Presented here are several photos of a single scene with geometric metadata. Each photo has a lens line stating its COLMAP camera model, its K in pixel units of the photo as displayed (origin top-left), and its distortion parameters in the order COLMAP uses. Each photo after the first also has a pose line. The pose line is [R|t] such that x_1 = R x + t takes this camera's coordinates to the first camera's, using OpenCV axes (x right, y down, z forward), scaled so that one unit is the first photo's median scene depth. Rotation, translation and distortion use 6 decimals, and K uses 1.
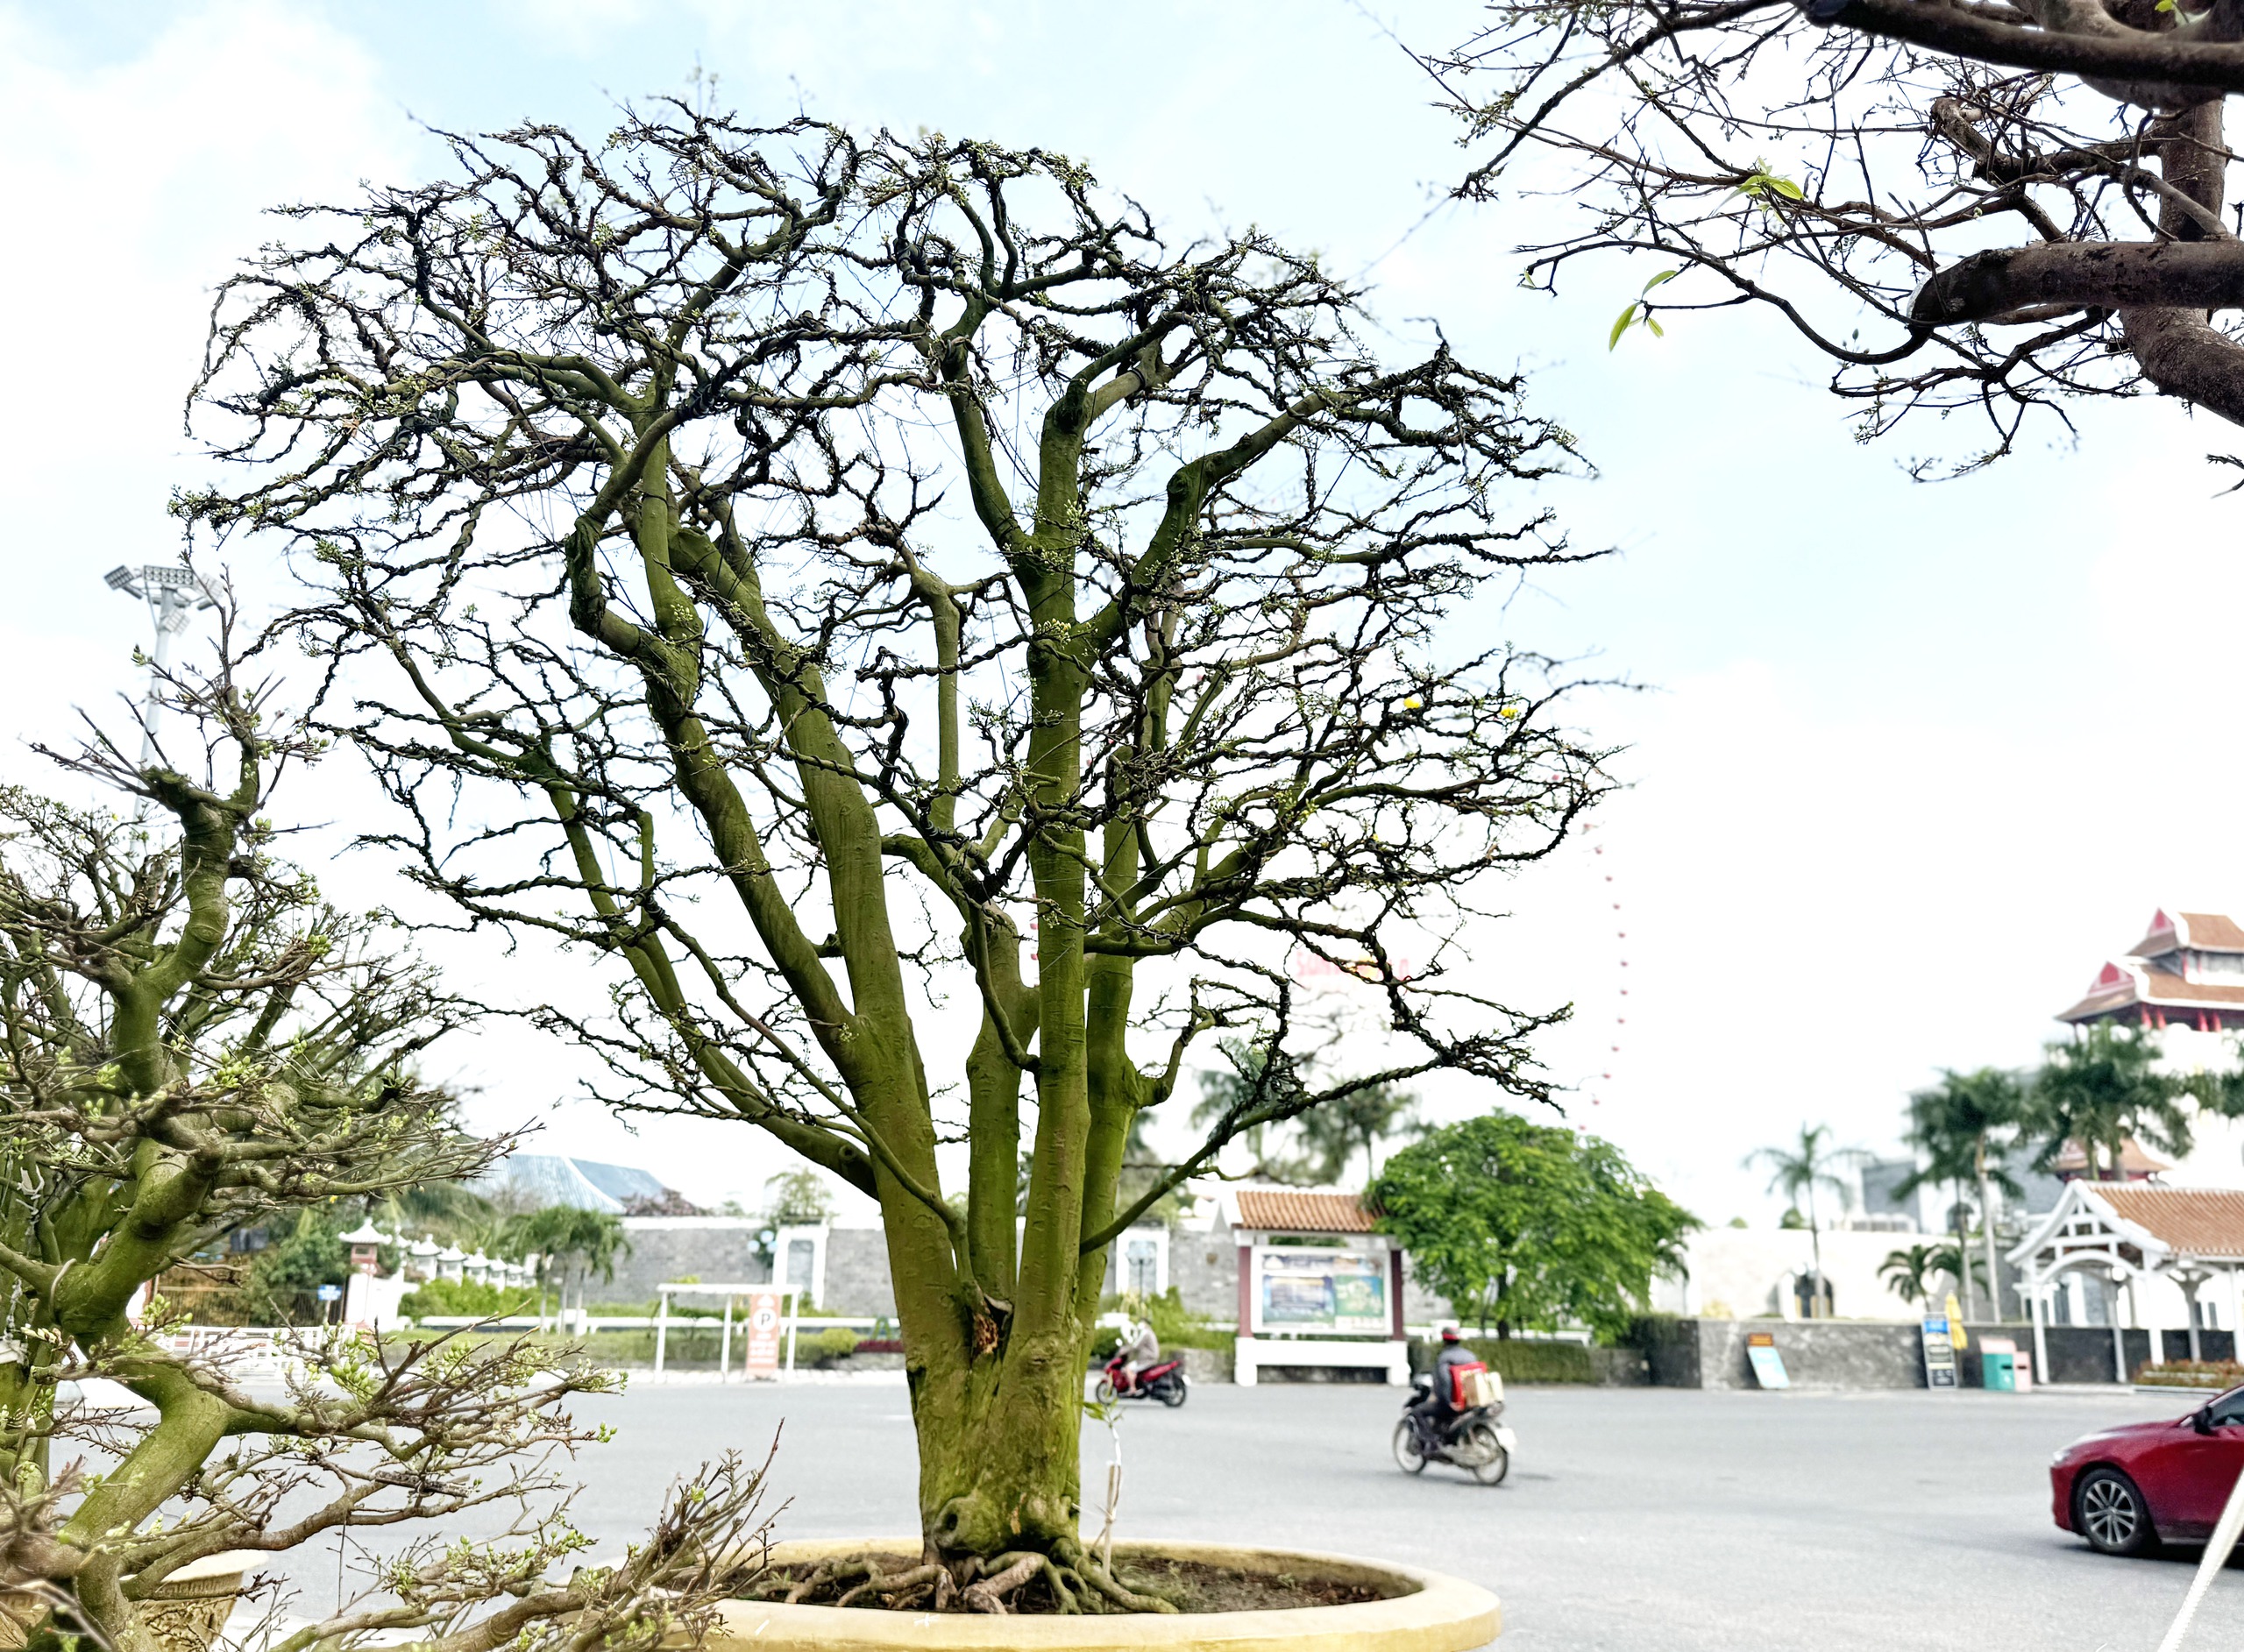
lens RADIAL K [[1729.3, 0, 1150.8], [0, 1729.3, 908.9], [0, 0, 1]] dist [0.075102, -0.113246]
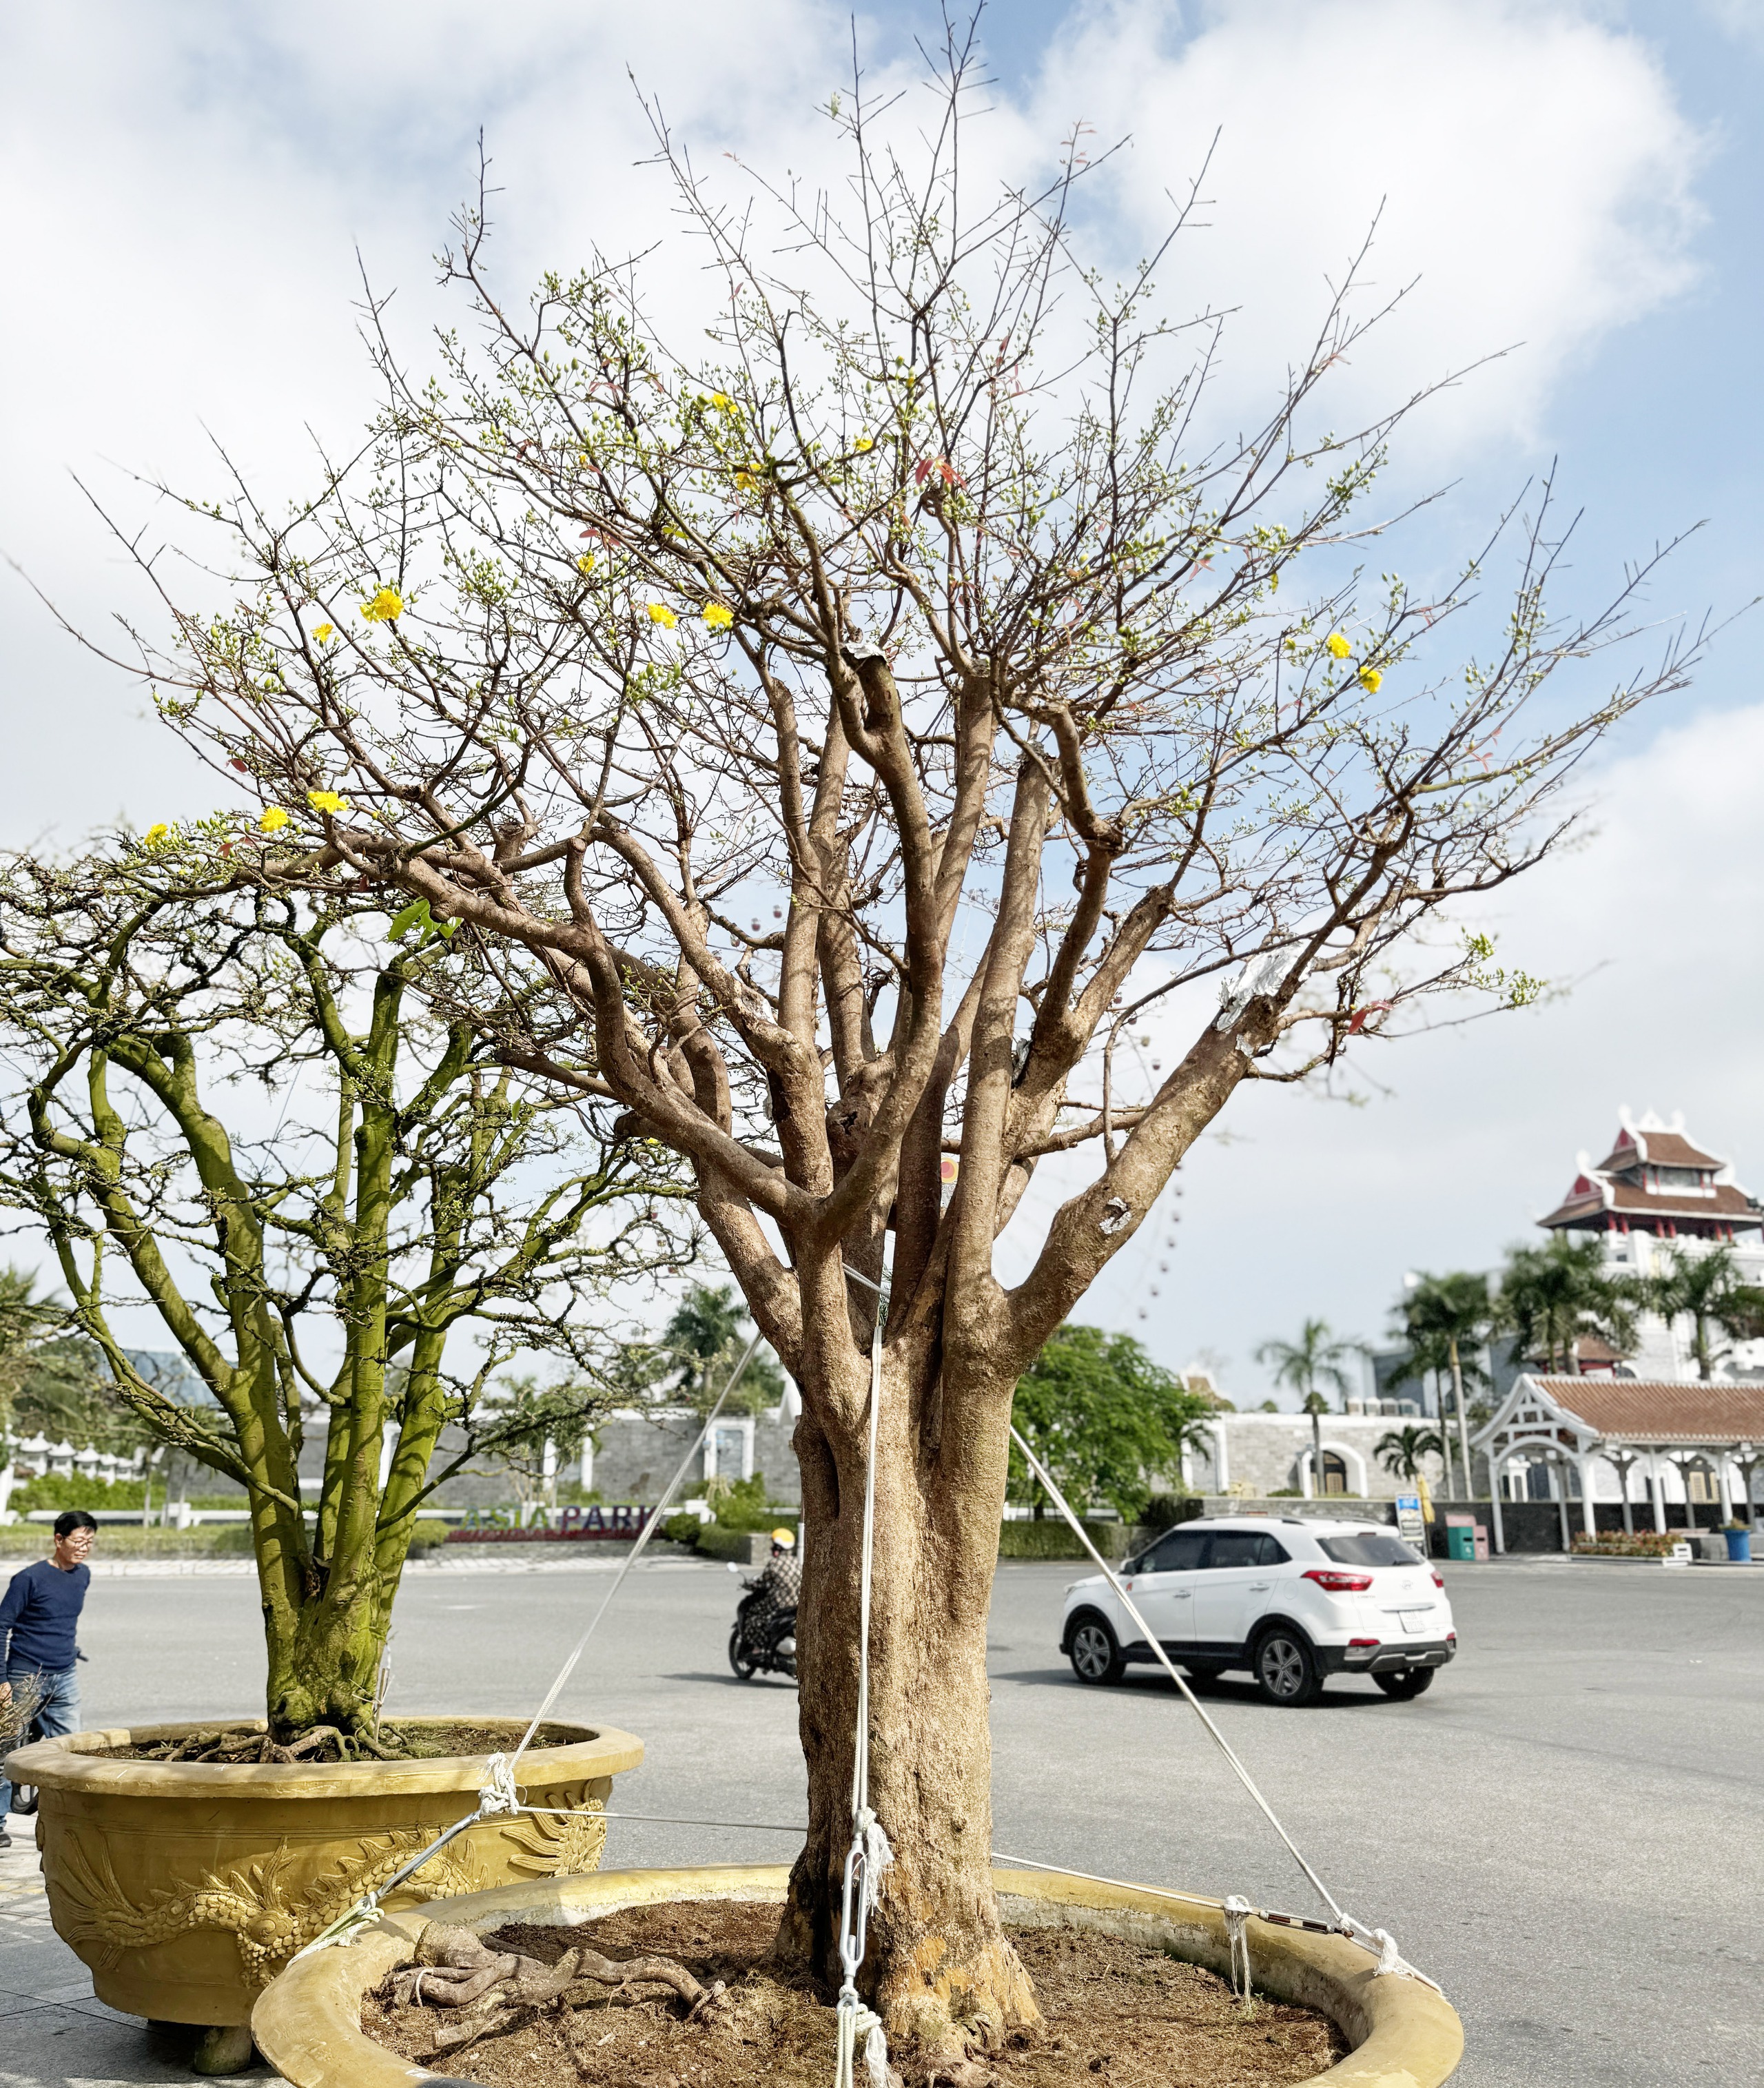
lens RADIAL K [[1595.2, 0, 882.0], [0, 1595.2, 1044.0], [0, 0, 1]] dist [0.083251, -0.139660]
pose [[0.996664, 0.010251, 0.080969, 0.214487], [-0.006630, 0.998971, -0.044861, -0.127536], [-0.081346, 0.044175, 0.995707, -0.360610]]
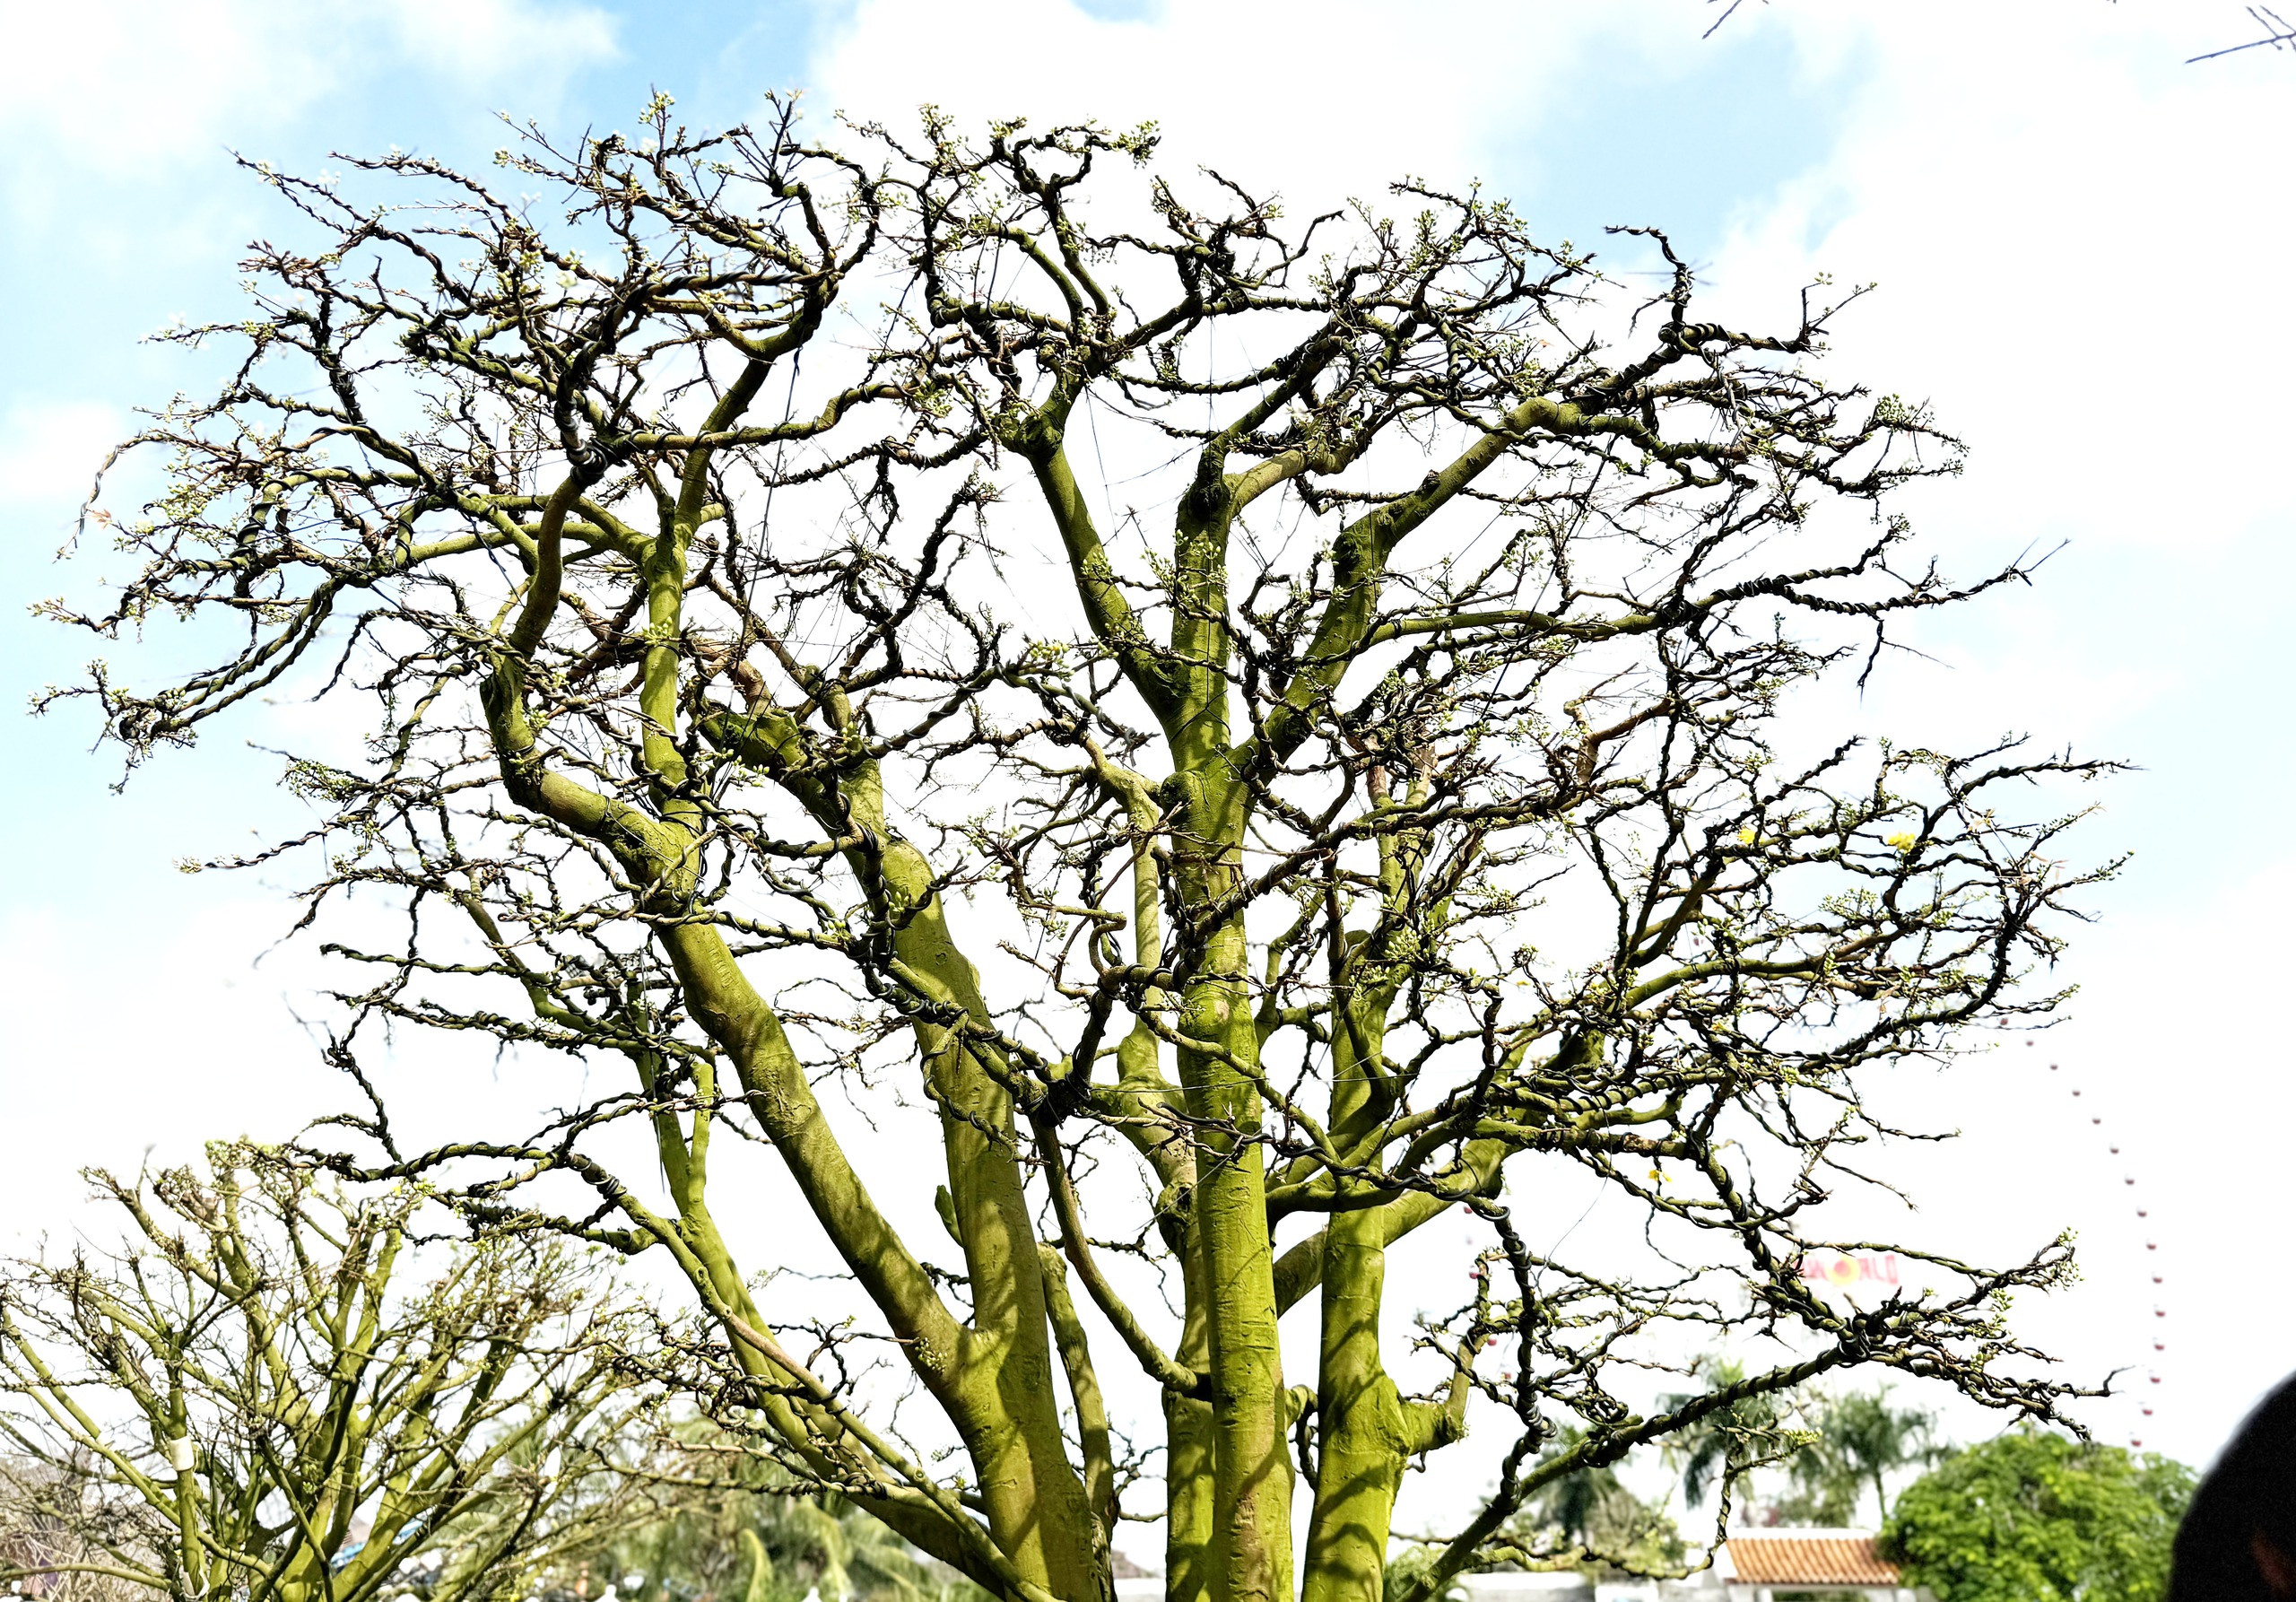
lens RADIAL K [[1704.8, 0, 1148.0], [0, 1704.8, 801.0], [0, 0, 1]] dist [0.083499, -0.140850]
pose [[0.967597, -0.122095, -0.221018, 0.062263], [0.064628, 0.965916, -0.250657, 0.026418], [0.244089, 0.228251, 0.942508, 0.243947]]
